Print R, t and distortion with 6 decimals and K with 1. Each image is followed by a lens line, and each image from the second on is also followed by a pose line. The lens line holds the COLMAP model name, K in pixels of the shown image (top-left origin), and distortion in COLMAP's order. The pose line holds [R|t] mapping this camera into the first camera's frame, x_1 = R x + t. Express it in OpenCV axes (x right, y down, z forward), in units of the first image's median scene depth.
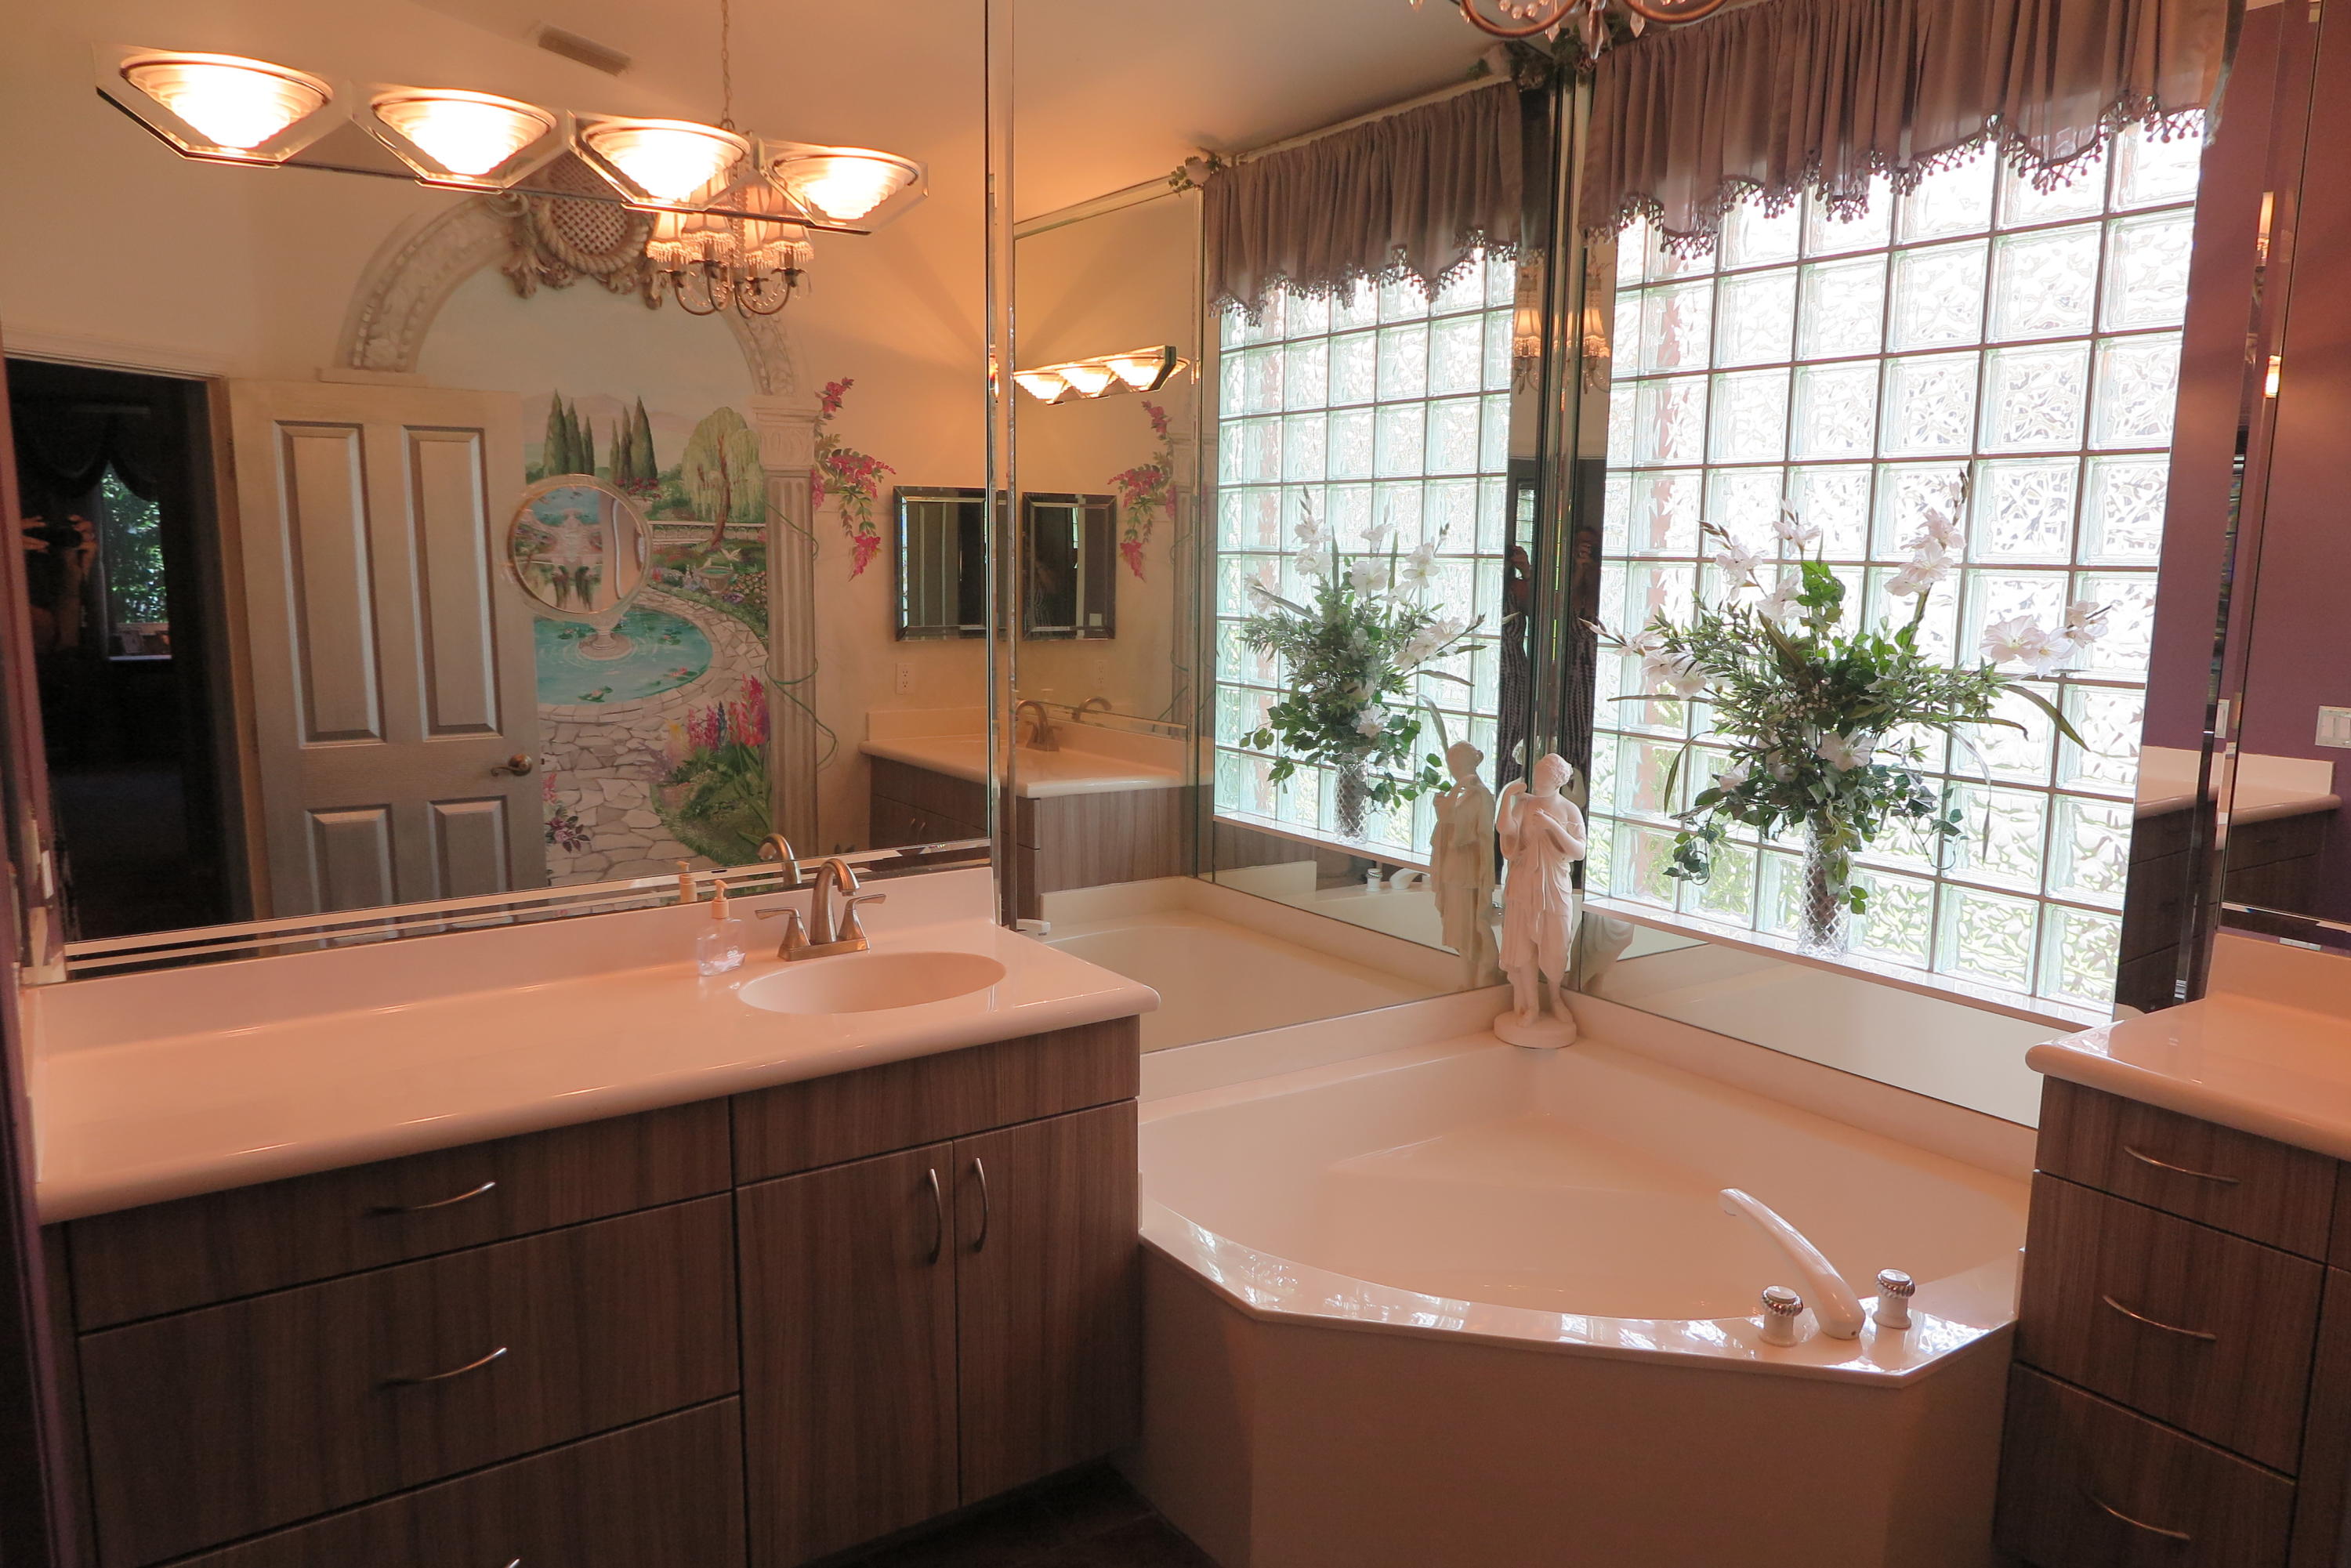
lens RADIAL K [[1627.8, 0, 1163.1], [0, 1627.8, 796.0], [0, 0, 1]] dist [0.000120, 0.004901]
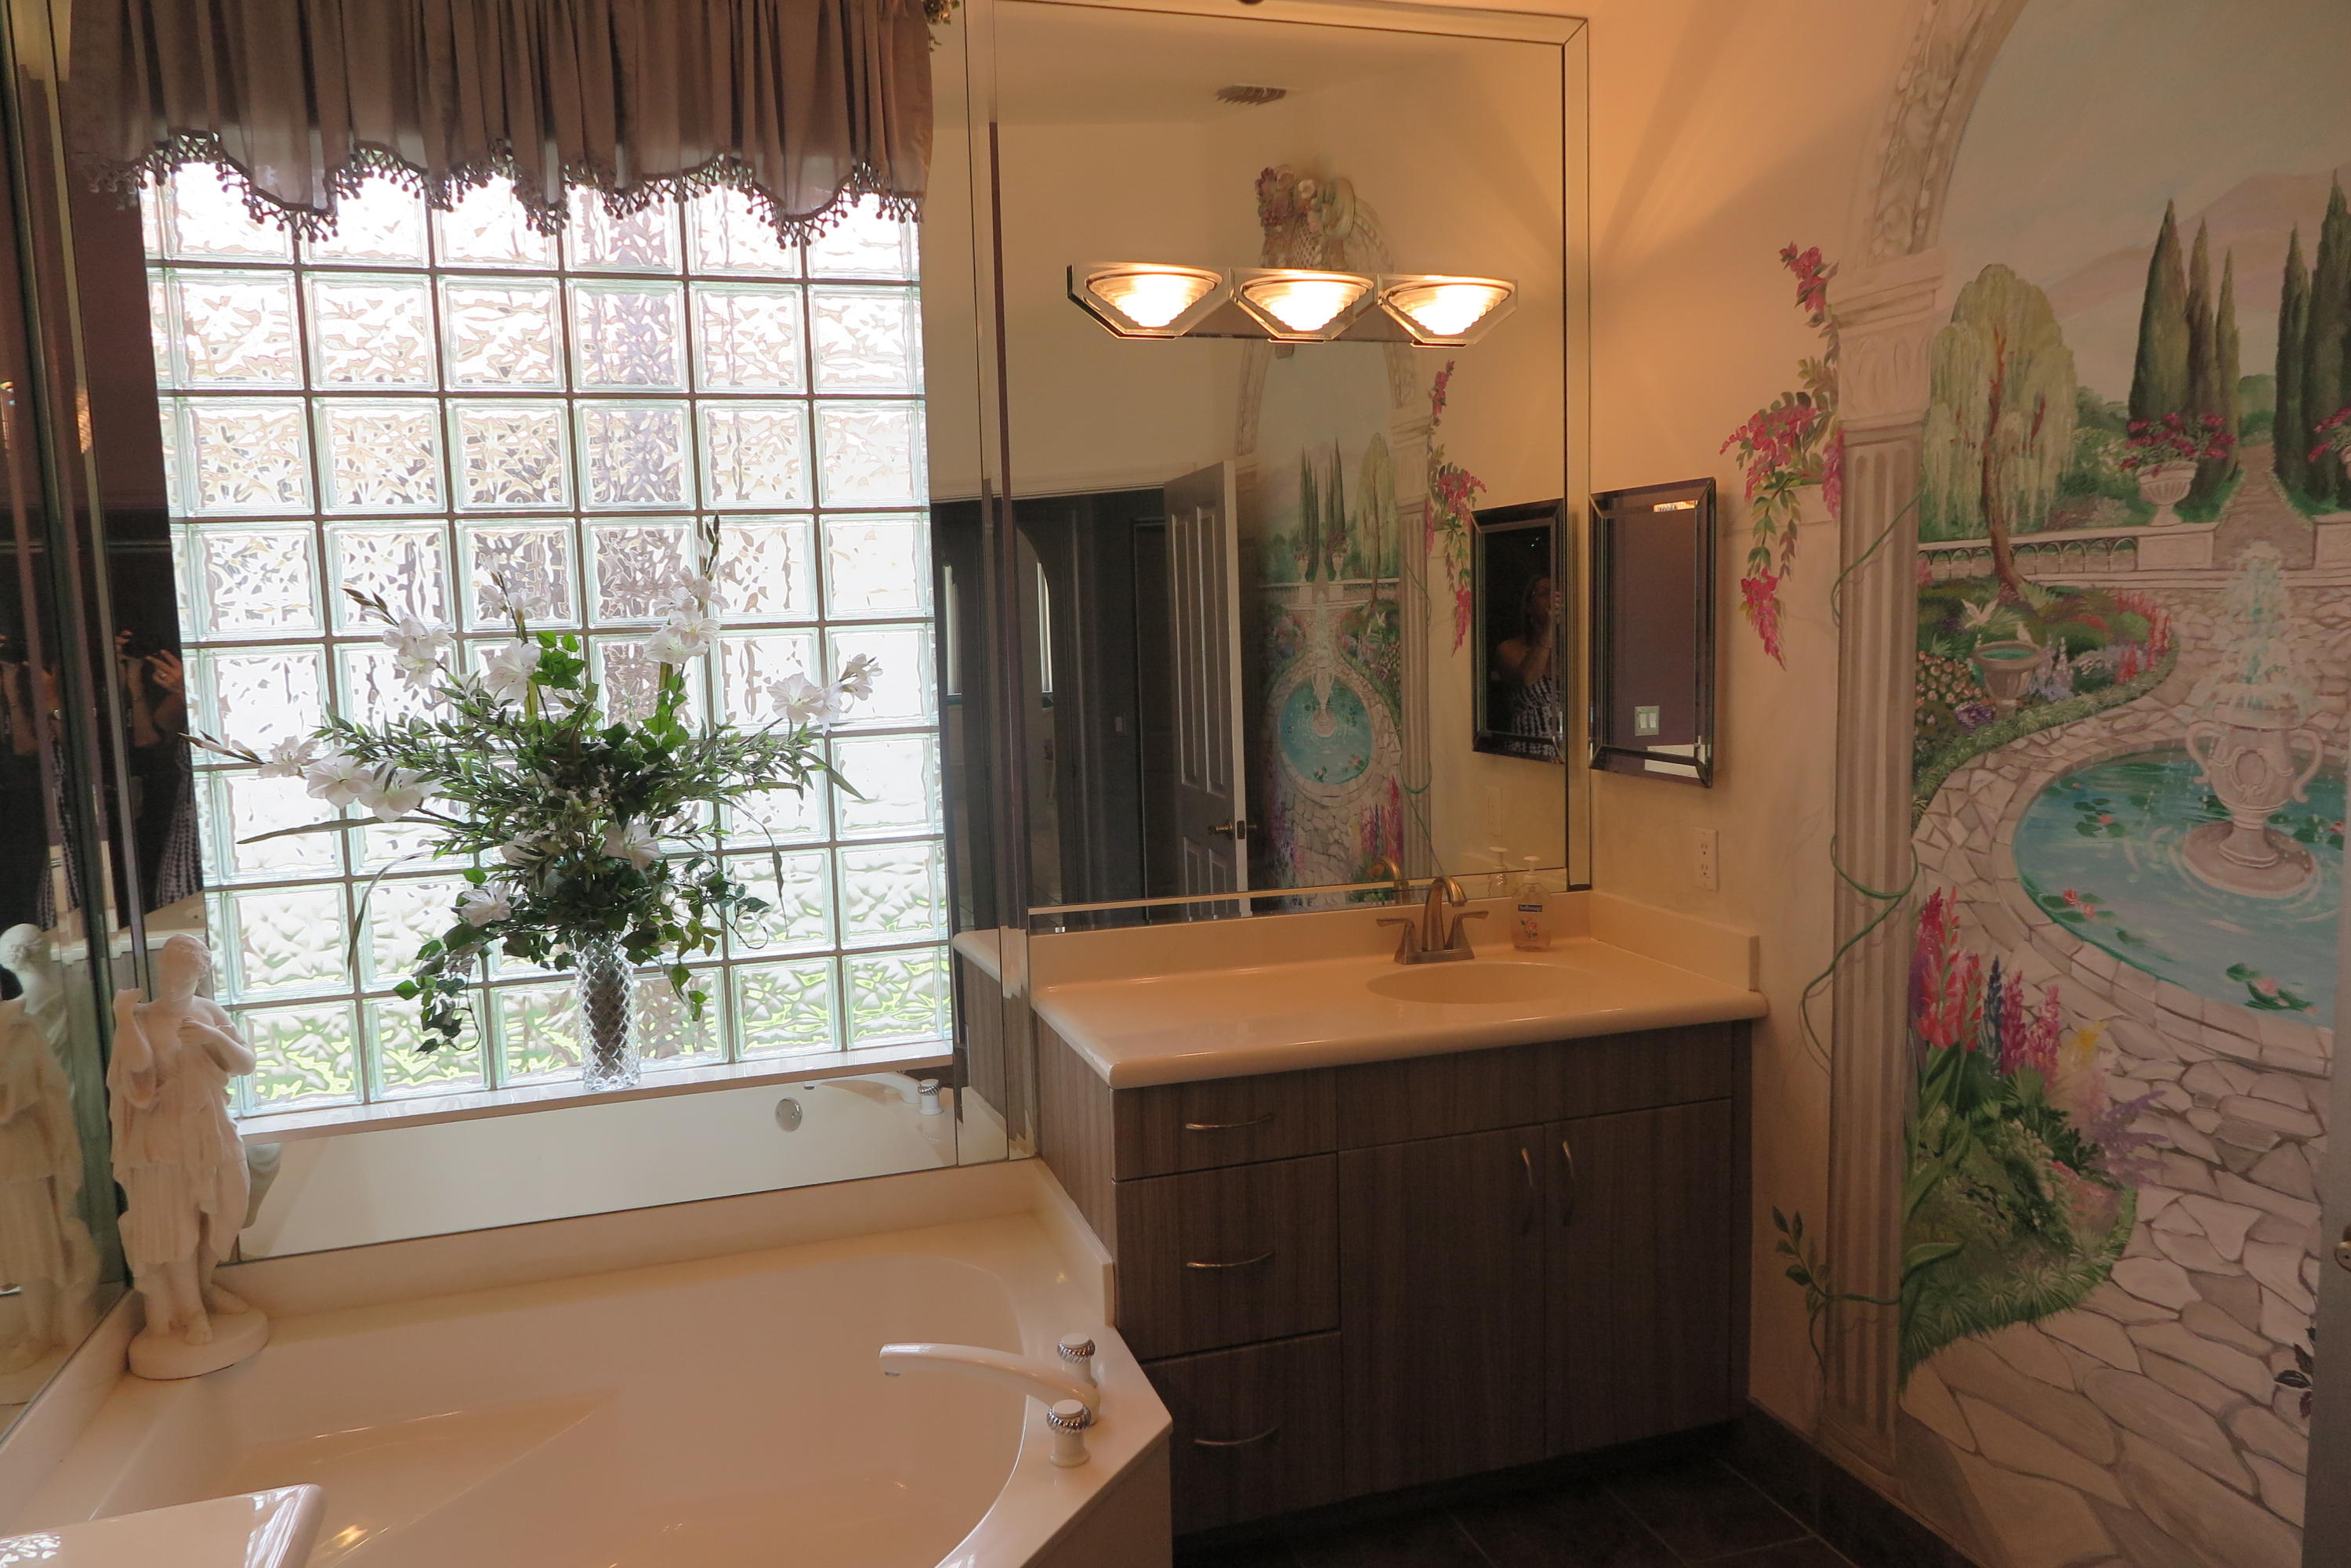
lens RADIAL K [[1627.8, 0, 1167.6], [0, 1627.8, 772.4], [0, 0, 1]] dist [0.000120, 0.004901]
pose [[0.286911, -0.126296, 0.949595, -0.315363], [0.186045, 0.979744, 0.074094, -0.075670], [-0.939718, 0.155409, 0.304596, 0.459785]]
